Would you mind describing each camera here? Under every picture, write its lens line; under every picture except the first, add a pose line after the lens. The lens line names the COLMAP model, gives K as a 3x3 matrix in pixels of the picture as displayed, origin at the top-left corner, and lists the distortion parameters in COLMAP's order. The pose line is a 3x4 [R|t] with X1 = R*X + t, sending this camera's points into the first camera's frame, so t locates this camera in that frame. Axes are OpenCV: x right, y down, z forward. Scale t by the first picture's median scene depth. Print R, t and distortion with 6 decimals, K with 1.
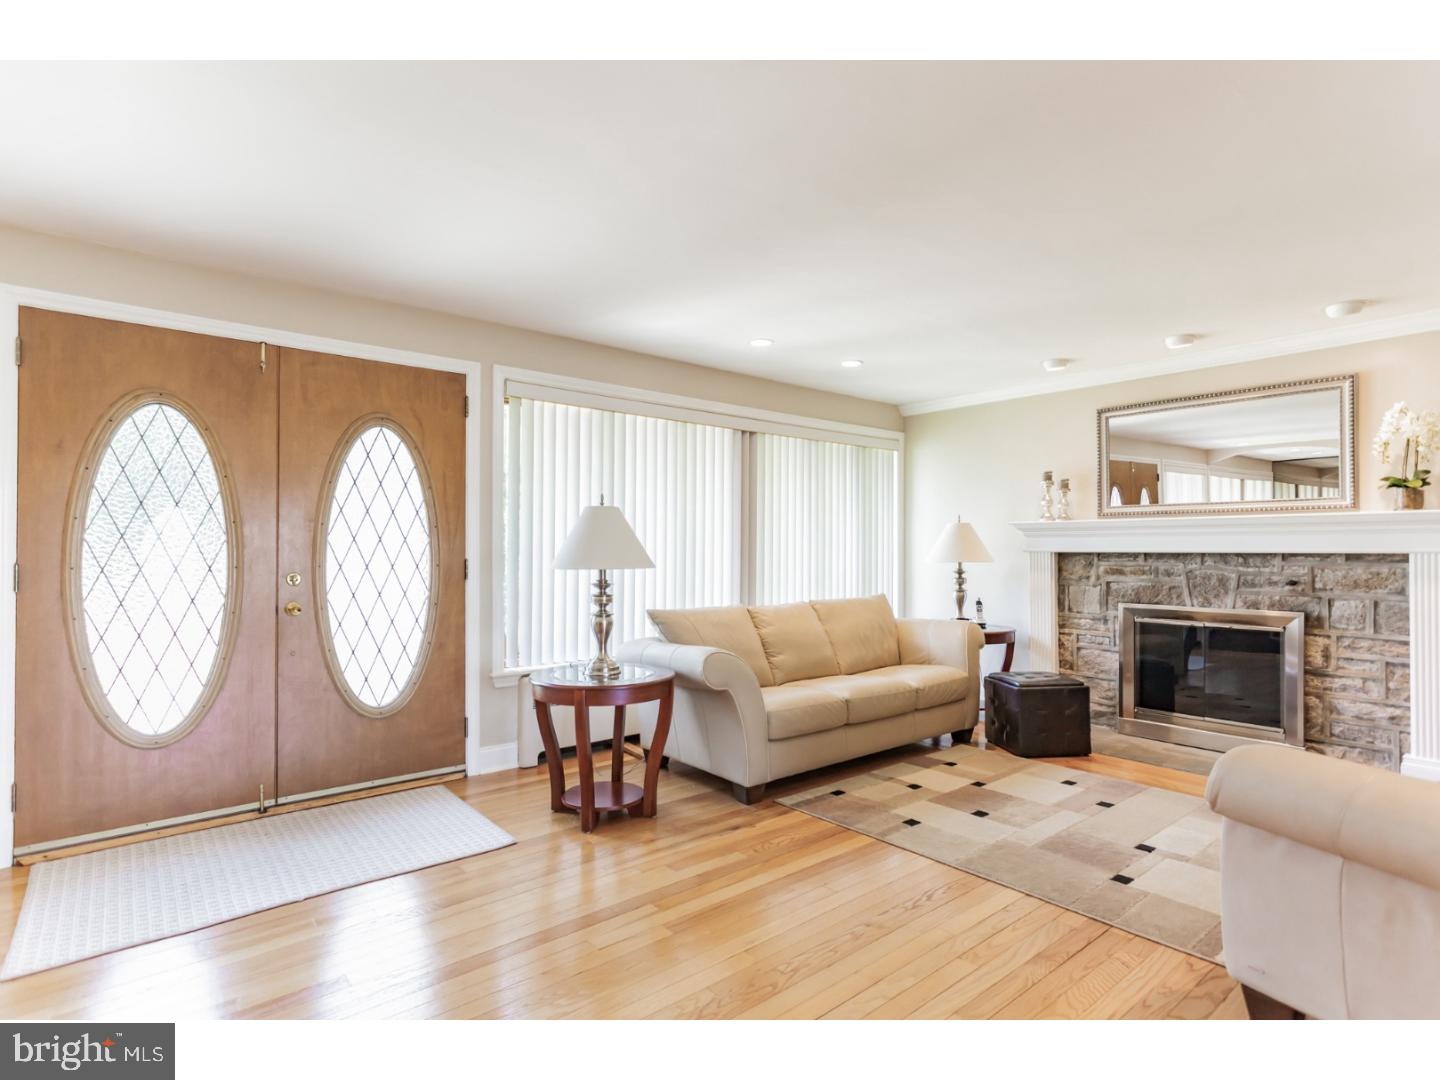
lens RADIAL K [[743.7, 0, 719.4], [0, 743.7, 535.1], [0, 0, 1]] dist [0.002467, 0.001026]
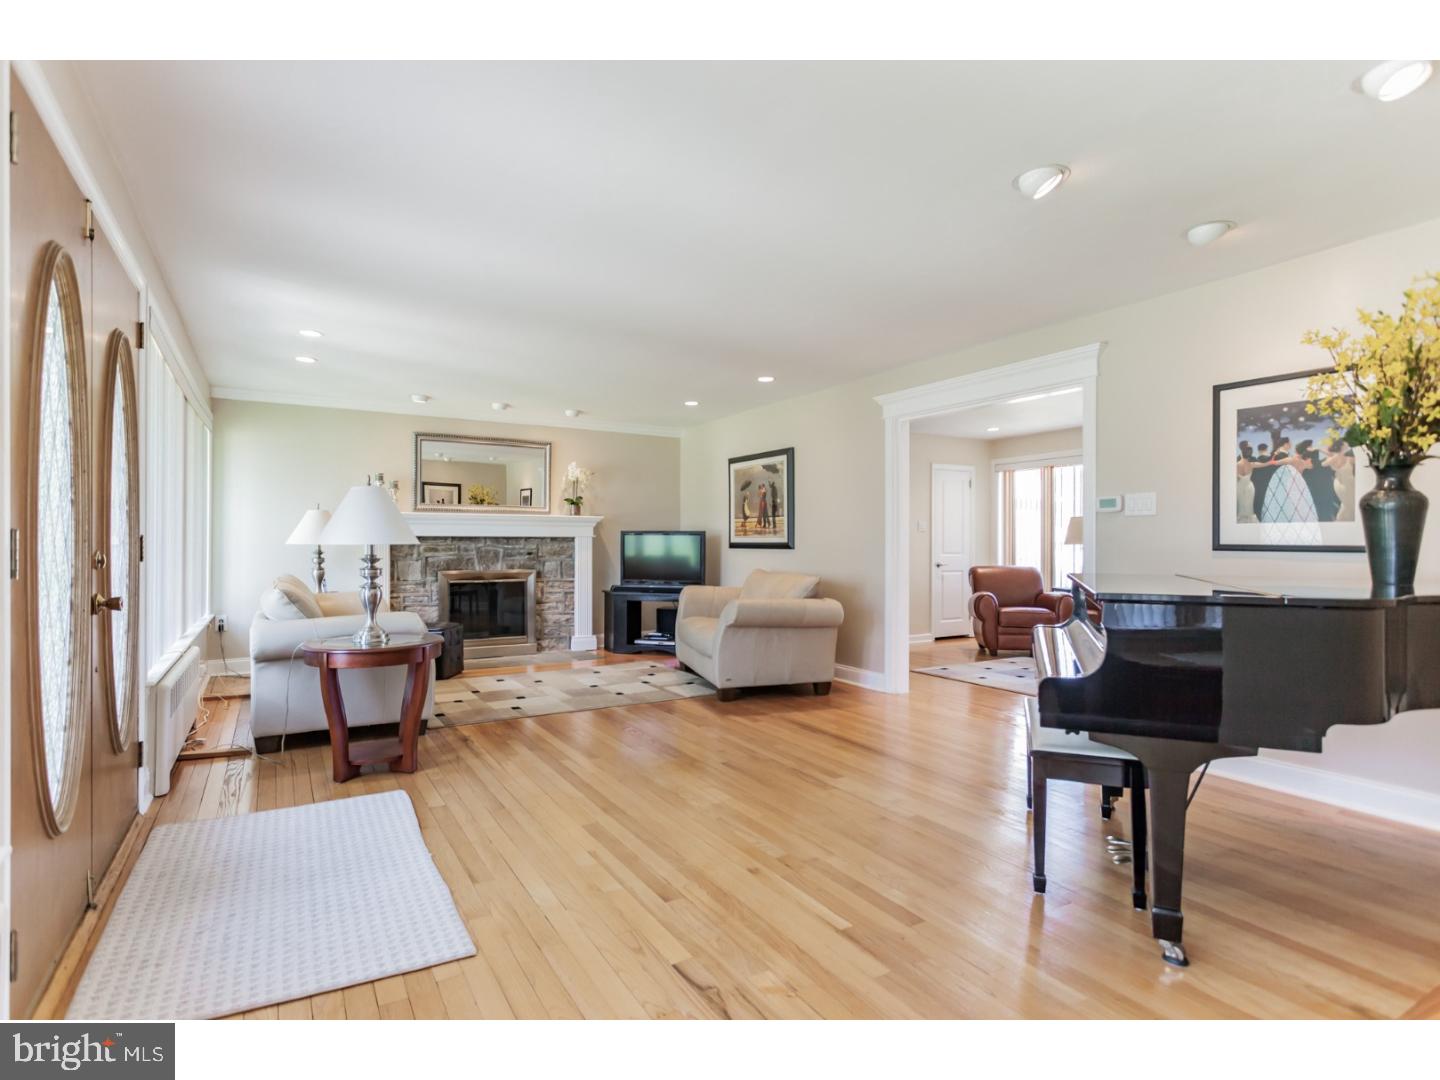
lens RADIAL K [[743.7, 0, 716.9], [0, 743.7, 542.6], [0, 0, 1]] dist [0.002467, 0.001026]
pose [[0.163027, 0.000180, 0.986622, -0.936698], [-0.019138, 0.999812, 0.002980, 0.024685], [-0.986436, -0.019368, 0.163000, 0.271399]]
